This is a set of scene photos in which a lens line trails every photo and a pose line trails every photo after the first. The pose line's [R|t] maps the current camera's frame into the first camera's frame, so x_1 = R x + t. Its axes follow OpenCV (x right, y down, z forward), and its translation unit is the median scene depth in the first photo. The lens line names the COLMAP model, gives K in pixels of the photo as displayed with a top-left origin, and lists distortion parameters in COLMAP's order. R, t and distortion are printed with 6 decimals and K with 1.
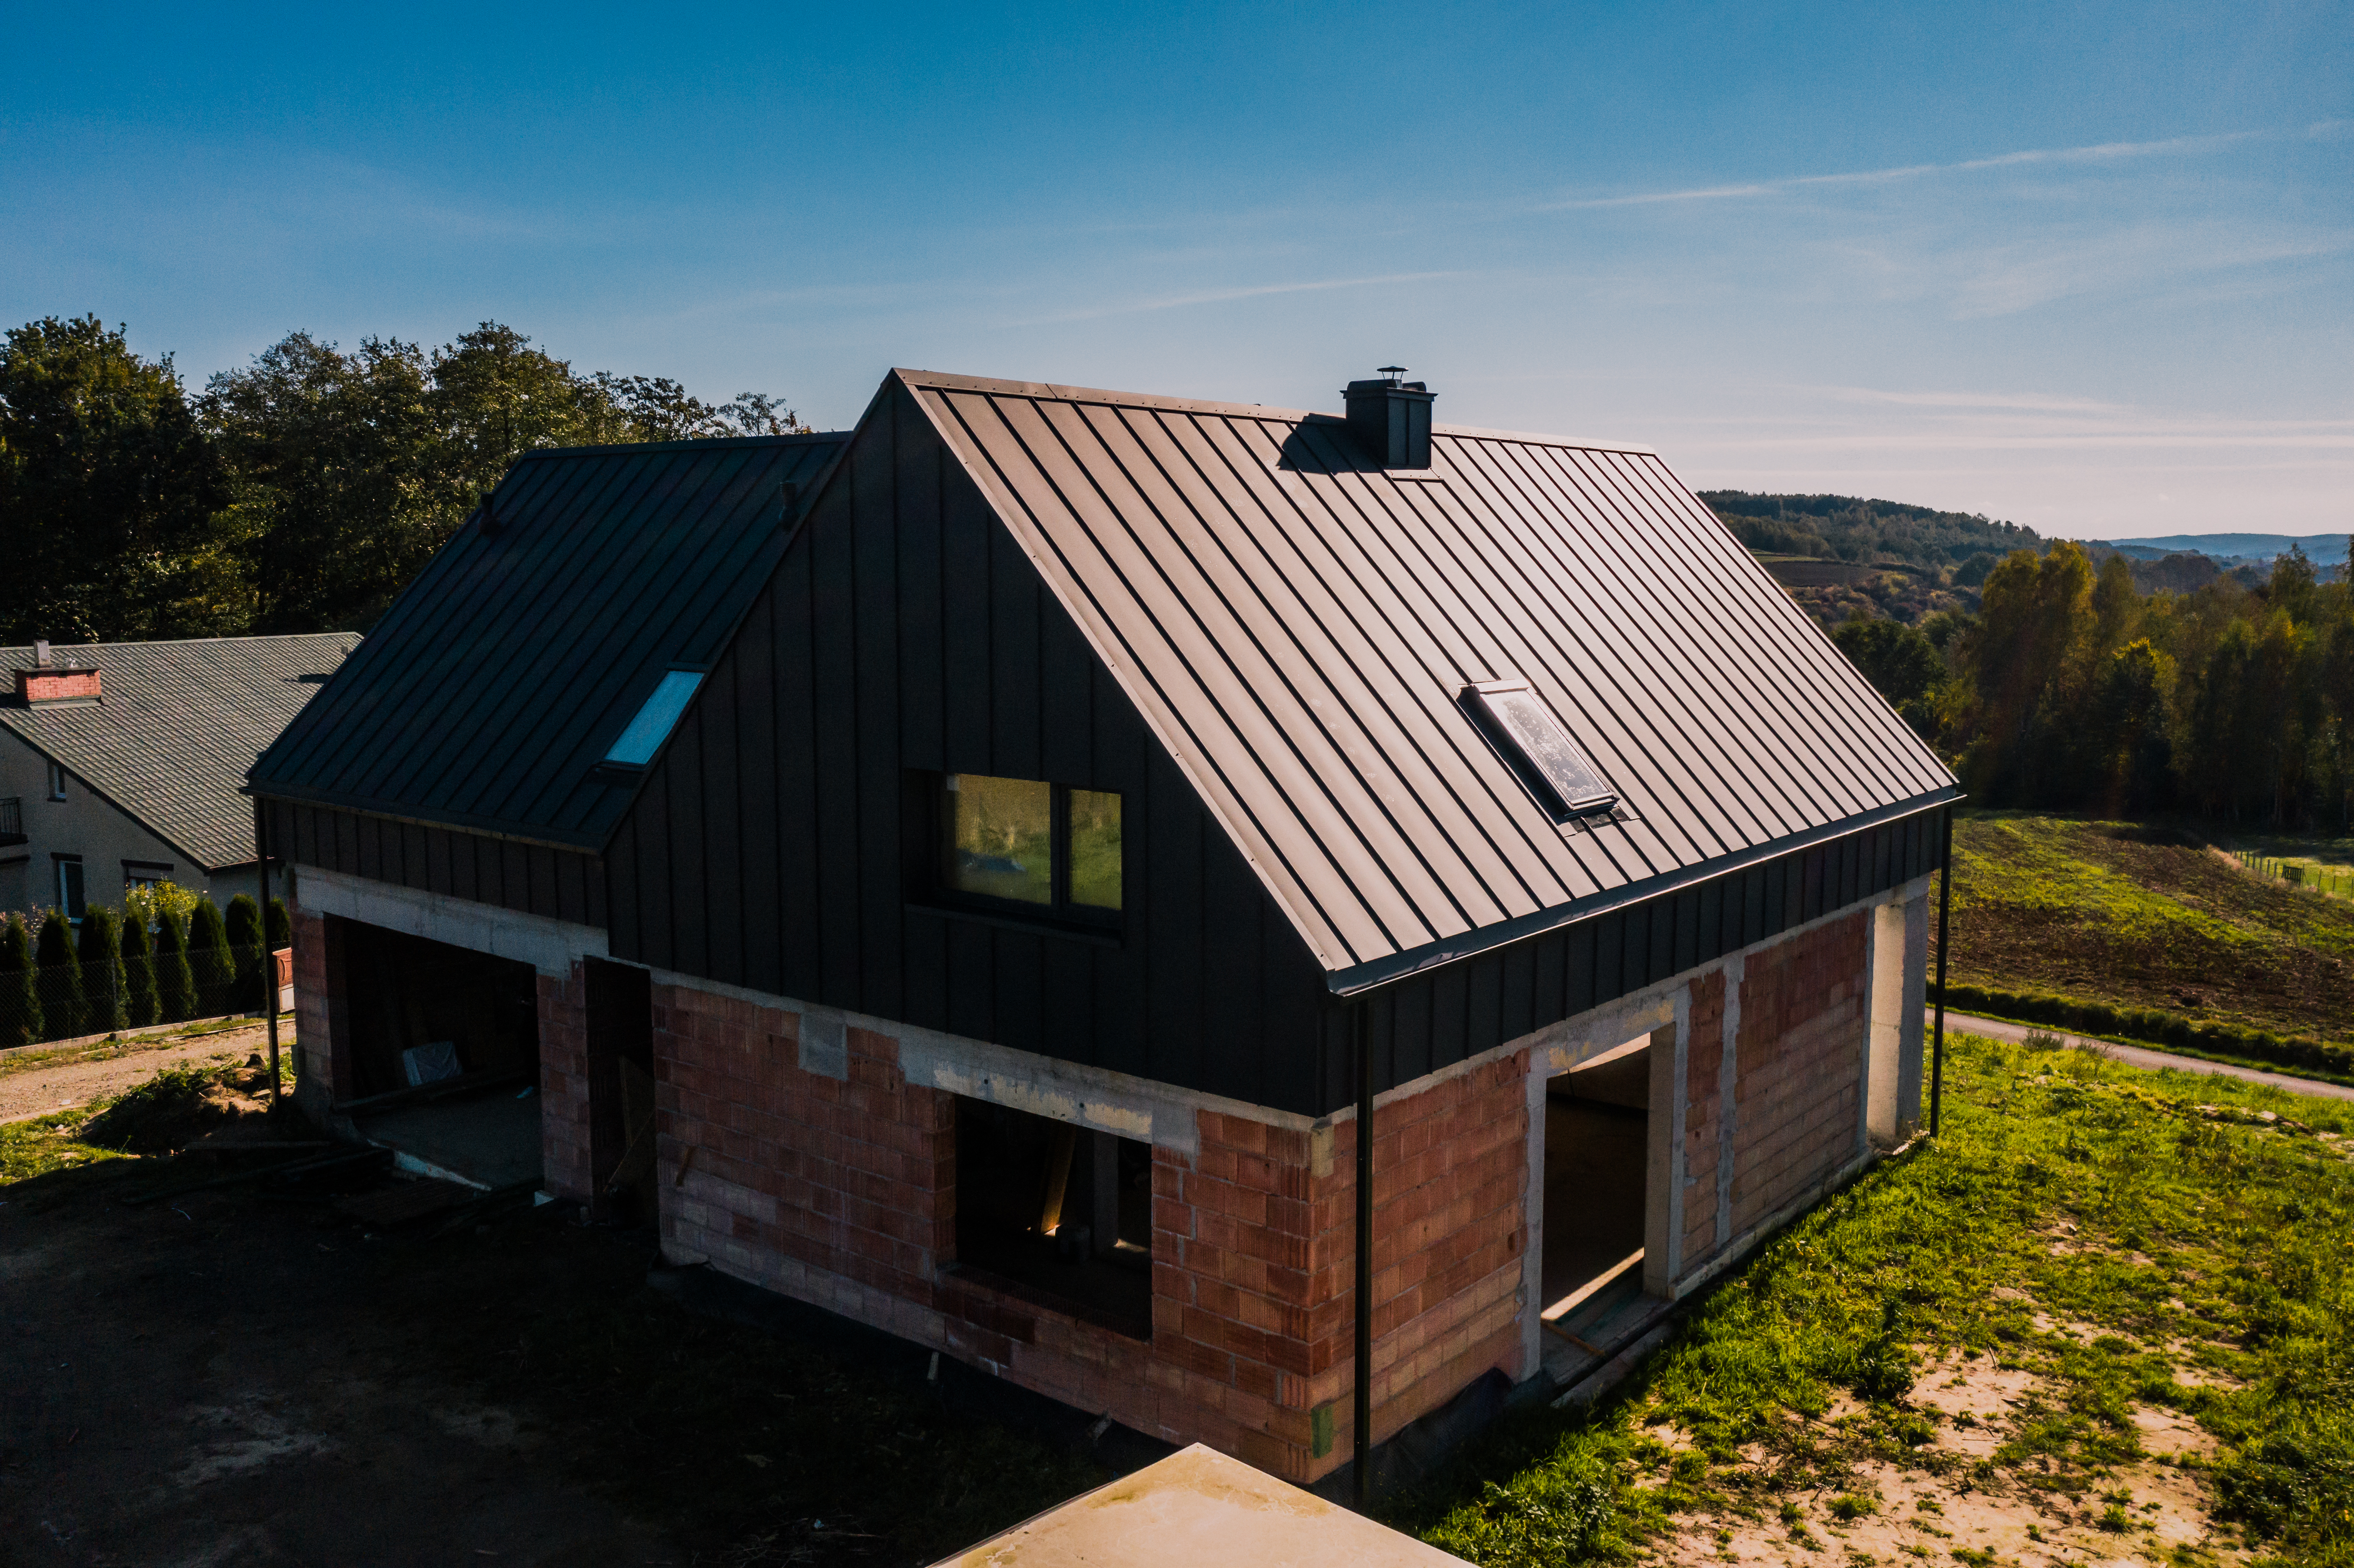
lens RADIAL K [[1857.6, 0, 1177.0], [0, 1857.6, 784.0], [0, 0, 1]] dist [-0.006987, 0.000345]
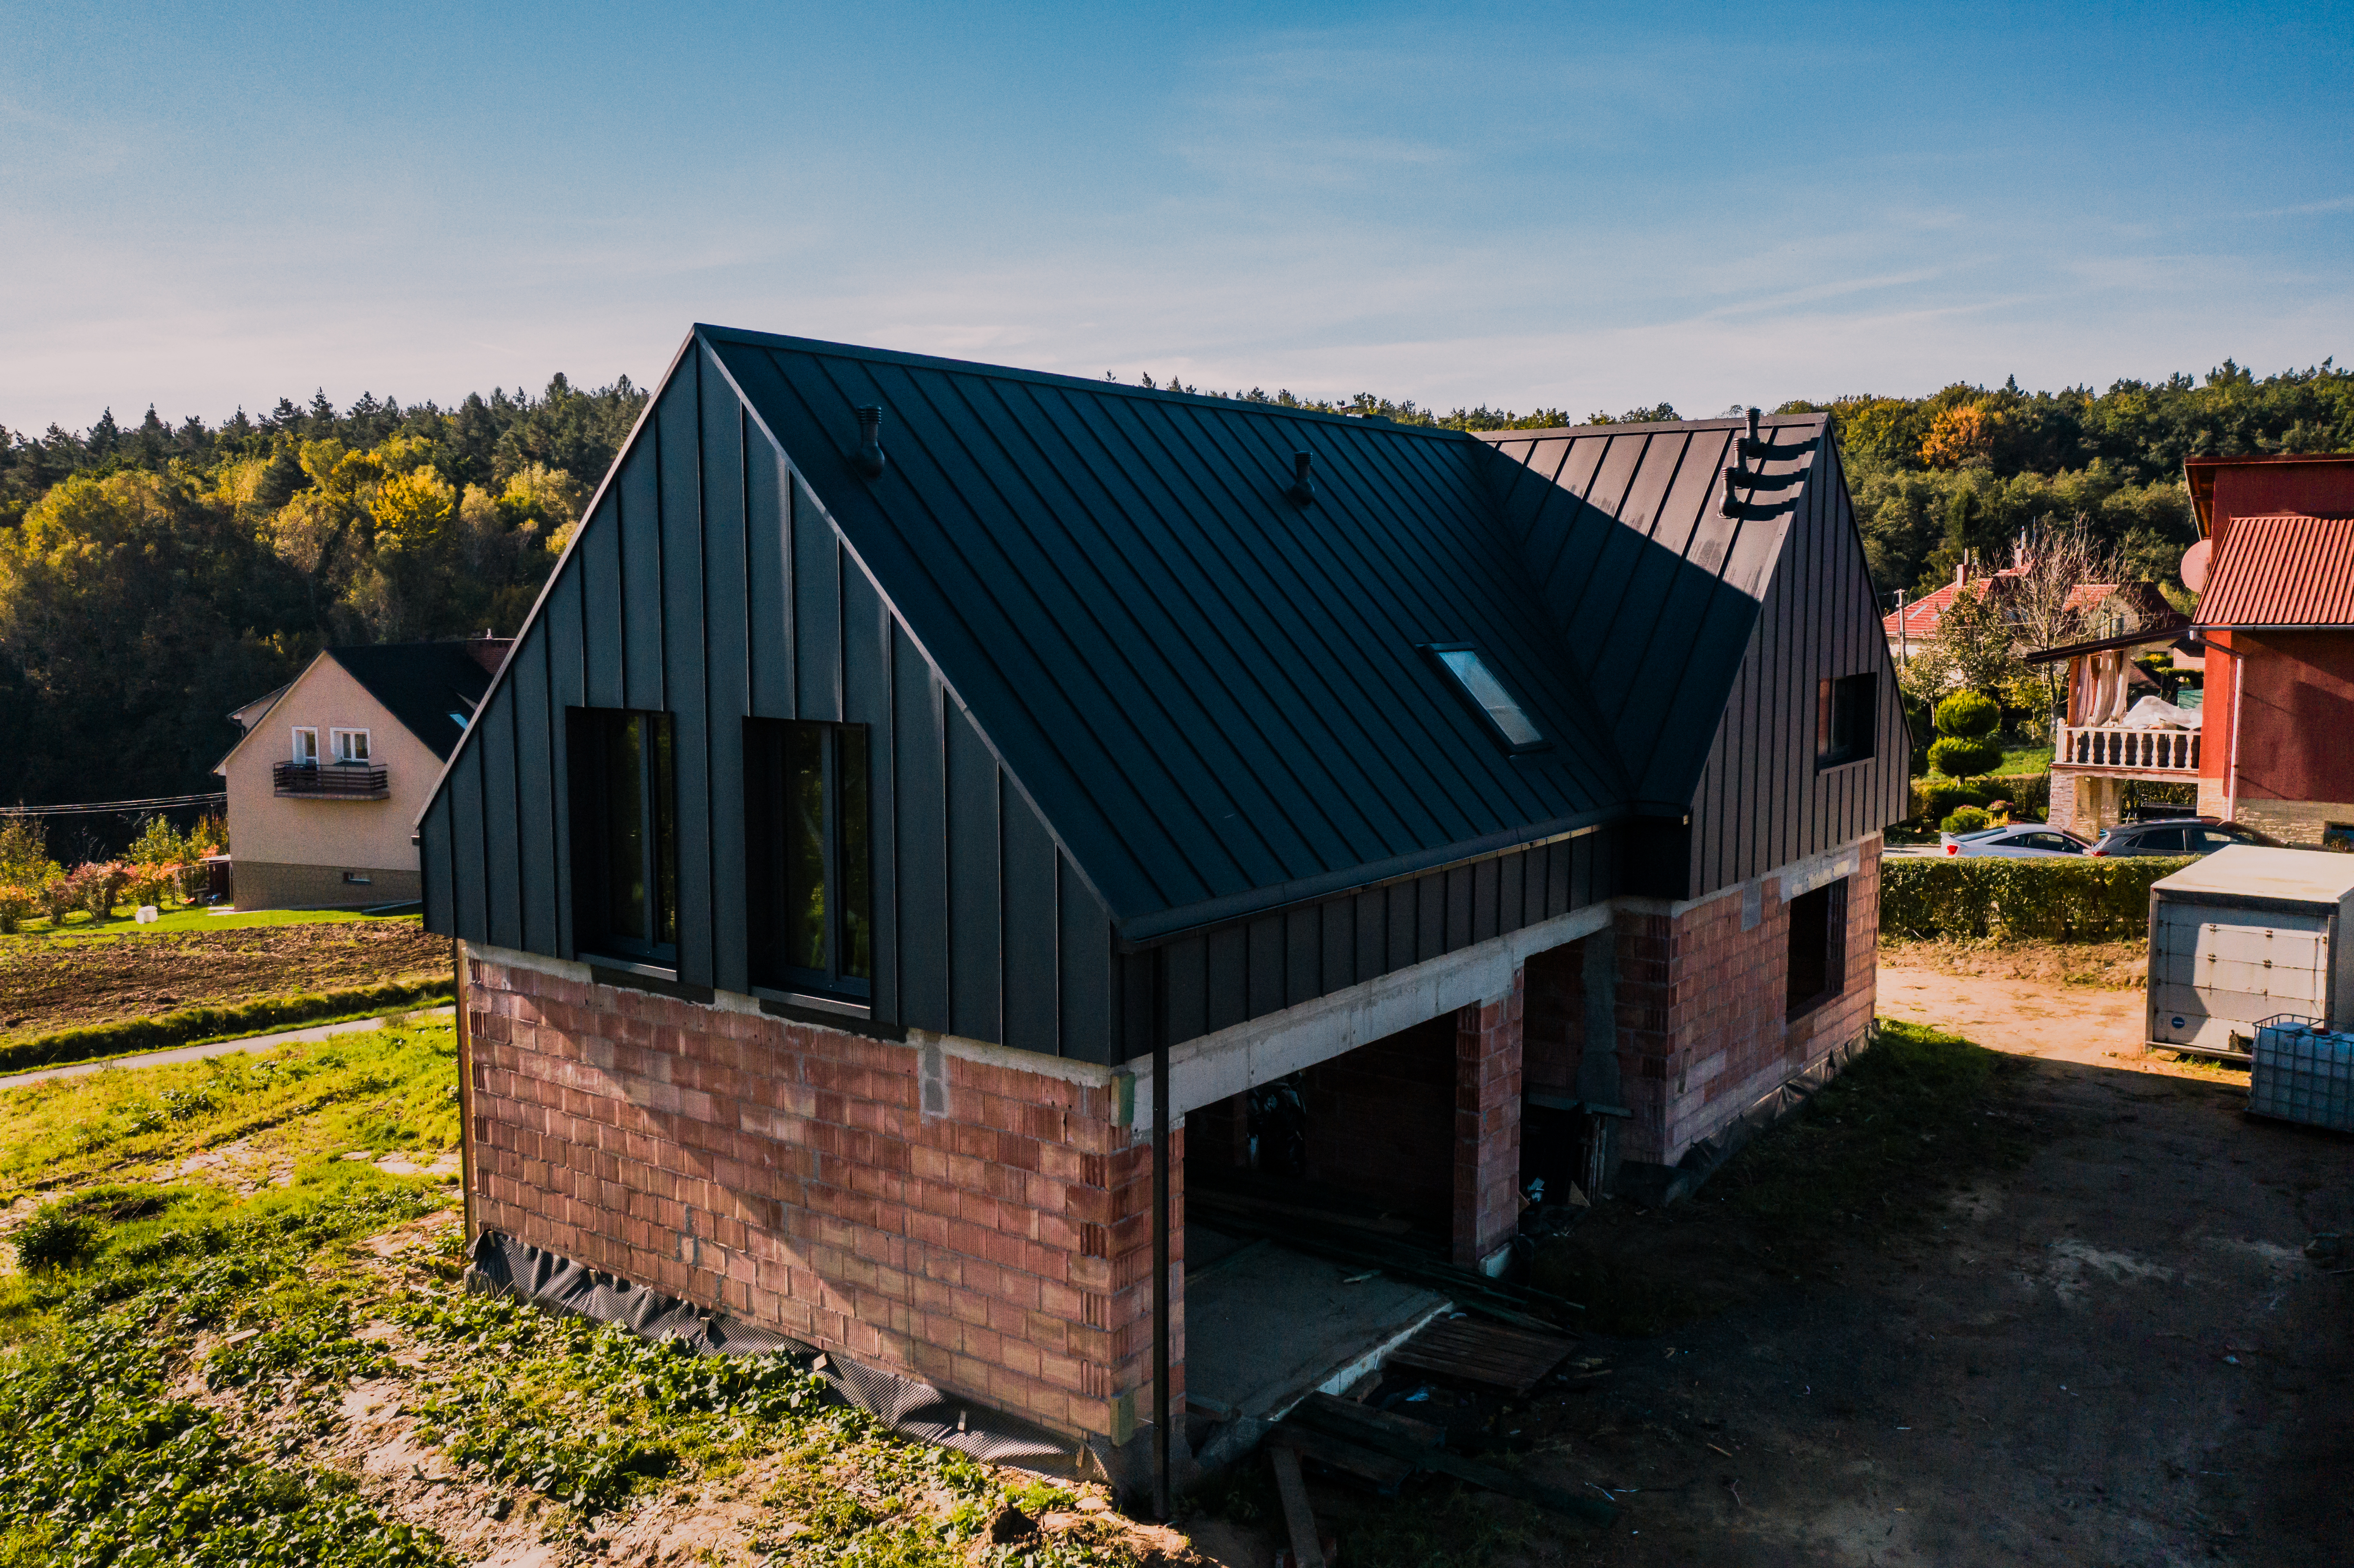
lens RADIAL K [[1860.3, 0, 1177.0], [0, 1860.3, 784.0], [0, 0, 1]] dist [-0.002635, -0.003214]
pose [[-0.047490, -0.109074, 0.992899, -1.405781], [0.123337, 0.985773, 0.114190, -0.139586], [-0.991228, 0.127884, -0.033362, 1.367955]]
